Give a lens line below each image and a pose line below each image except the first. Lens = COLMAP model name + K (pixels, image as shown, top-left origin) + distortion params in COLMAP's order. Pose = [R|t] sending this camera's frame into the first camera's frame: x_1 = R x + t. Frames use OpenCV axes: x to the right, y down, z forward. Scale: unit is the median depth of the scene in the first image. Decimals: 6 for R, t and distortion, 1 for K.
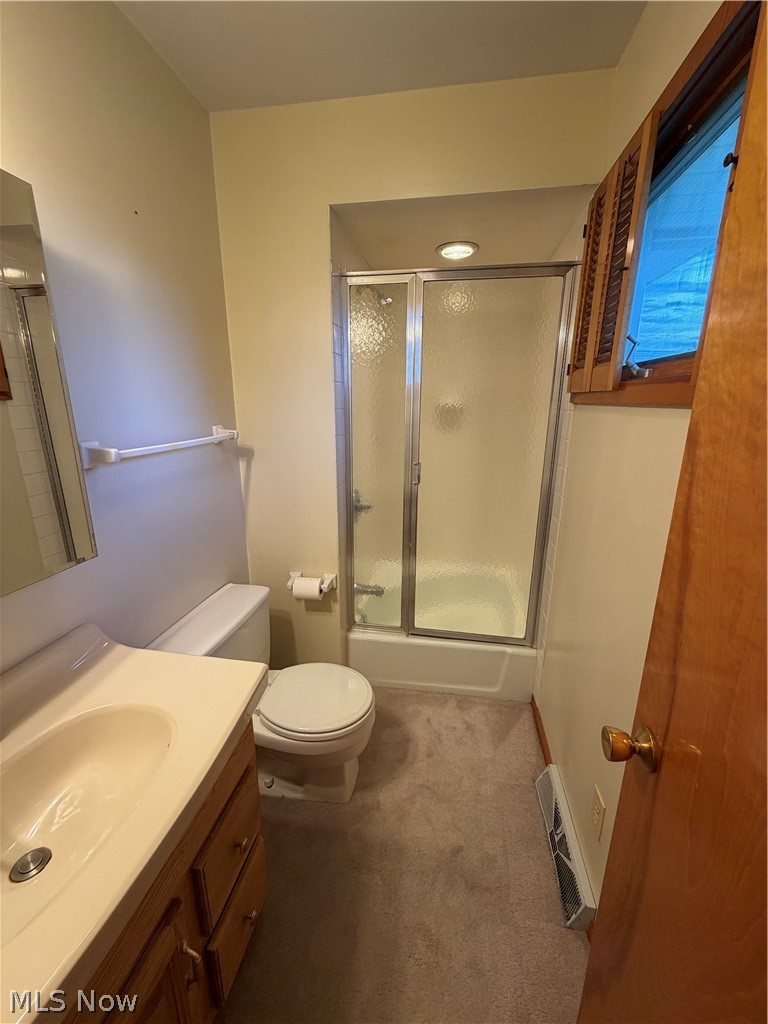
lens RADIAL K [[409.2, 0, 384.9], [0, 409.2, 511.2], [0, 0, 1]] dist [-0.002243, -0.000127]
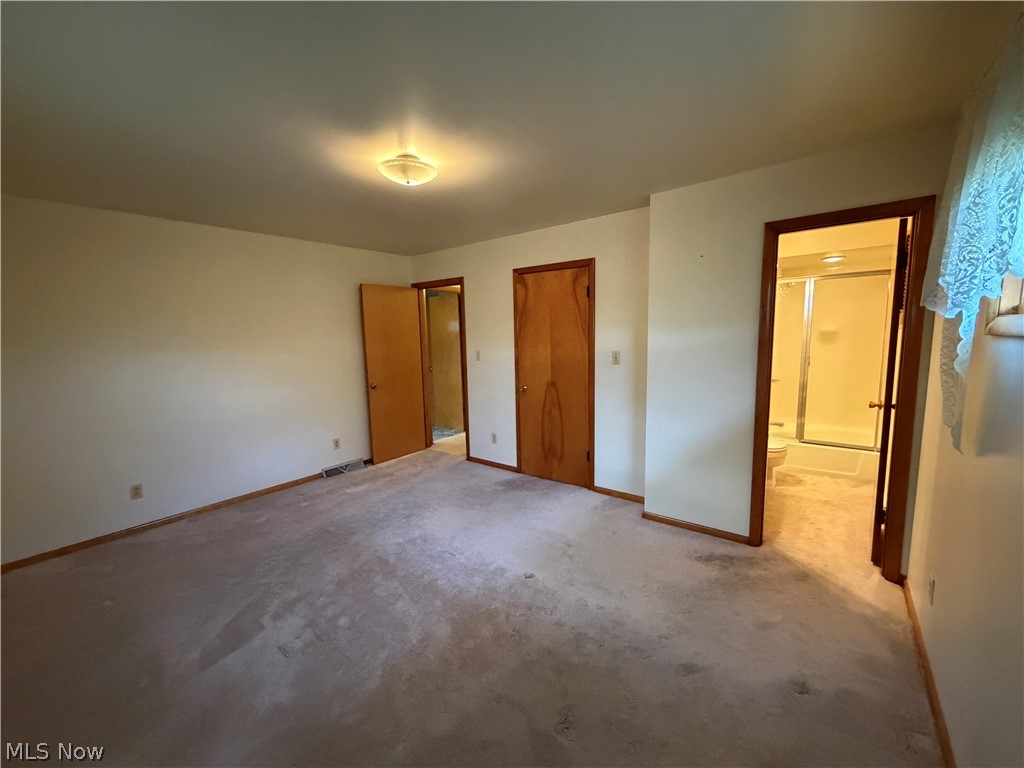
lens RADIAL K [[409.2, 0, 512.4], [0, 409.2, 384.6], [0, 0, 1]] dist [-0.002243, -0.000127]
pose [[0.872459, 0.031035, -0.487700, -0.234005], [-0.095568, 0.989547, -0.107994, 0.425535], [0.479251, 0.140828, 0.866306, -1.661303]]
